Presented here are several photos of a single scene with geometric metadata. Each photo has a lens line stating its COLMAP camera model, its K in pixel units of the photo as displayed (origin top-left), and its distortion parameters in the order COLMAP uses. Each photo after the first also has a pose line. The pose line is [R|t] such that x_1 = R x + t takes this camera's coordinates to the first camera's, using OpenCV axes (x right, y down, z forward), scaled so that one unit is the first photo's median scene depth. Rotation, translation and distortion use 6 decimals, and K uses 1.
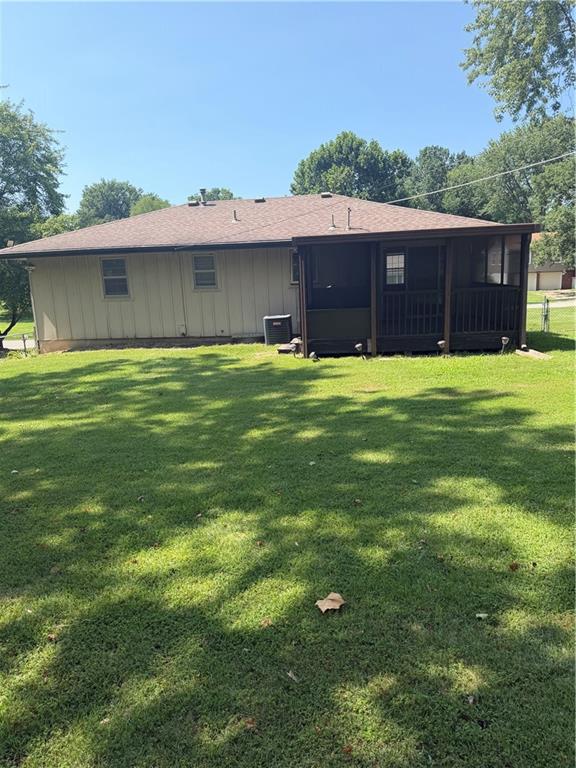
lens RADIAL K [[555.9, 0, 288.0], [0, 555.9, 384.0], [0, 0, 1]] dist [0.050867, -0.045716]
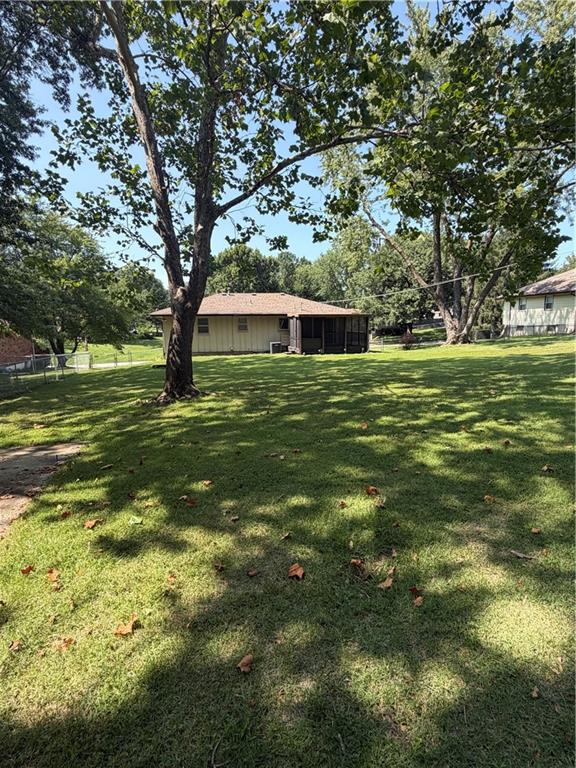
lens RADIAL K [[420.5, 0, 288.0], [0, 420.5, 384.0], [0, 0, 1]] dist [0.053844, -0.000008]
pose [[0.958679, -0.008947, 0.284350, -0.467045], [0.027788, 0.997671, -0.062297, 0.169606], [-0.283131, 0.067625, 0.956694, -0.758512]]
